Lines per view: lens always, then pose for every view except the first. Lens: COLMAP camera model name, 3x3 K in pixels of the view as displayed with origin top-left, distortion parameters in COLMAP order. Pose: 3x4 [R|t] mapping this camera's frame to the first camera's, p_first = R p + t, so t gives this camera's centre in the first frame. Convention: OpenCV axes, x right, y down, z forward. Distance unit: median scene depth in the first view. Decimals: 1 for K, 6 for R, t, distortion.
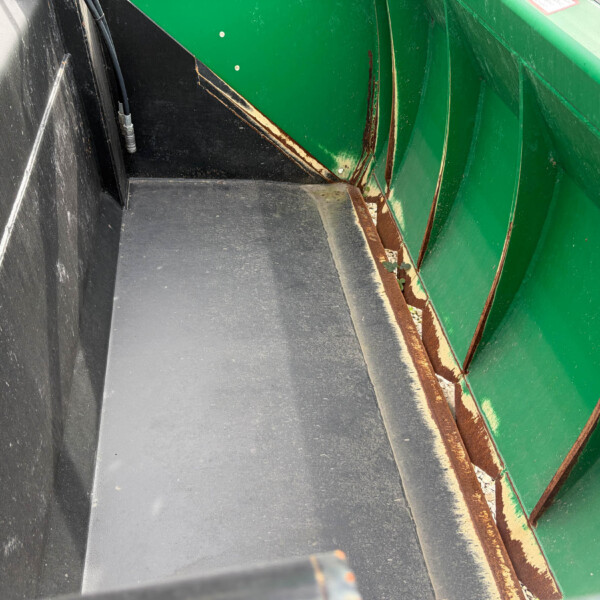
lens RADIAL K [[599.4, 0, 302.5], [0, 599.4, 301.8], [0, 0, 1]] dist [-0.000952, 0.000000]
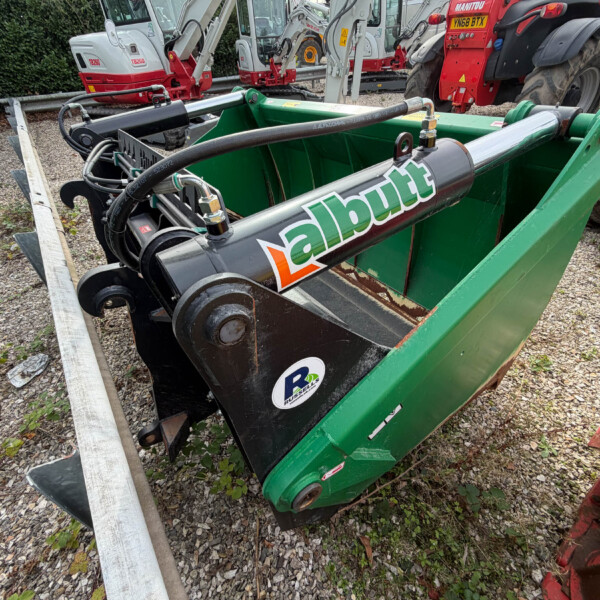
lens RADIAL K [[309.4, 0, 299.1], [0, 309.4, 298.5], [0, 0, 1]] dist [-0.000308, 0.000080]
pose [[0.894479, -0.363834, 0.259868, -0.295265], [0.385819, 0.921816, -0.037398, 0.176531], [-0.225944, 0.133714, 0.964920, -0.172681]]
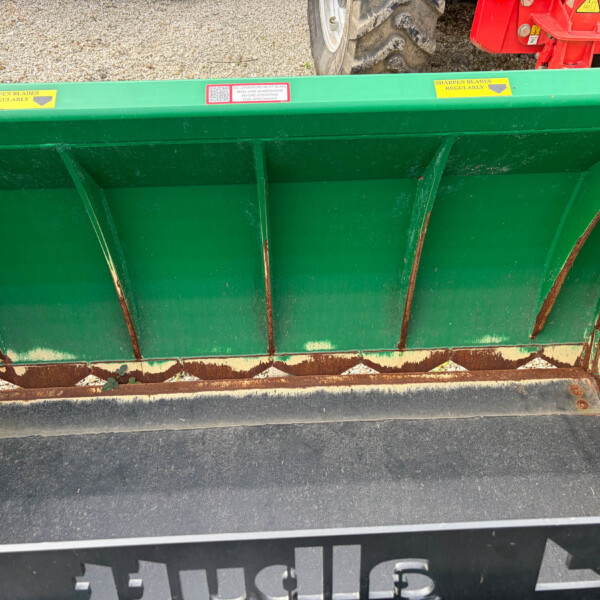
lens RADIAL K [[599.4, 0, 282.5], [0, 599.4, 301.2], [0, 0, 1]] dist [-0.000952, 0.000000]
pose [[0.110526, -0.736698, 0.667128, -0.404766], [0.690409, 0.539757, 0.481661, -0.446885], [-0.714926, 0.407355, 0.568280, 0.217897]]
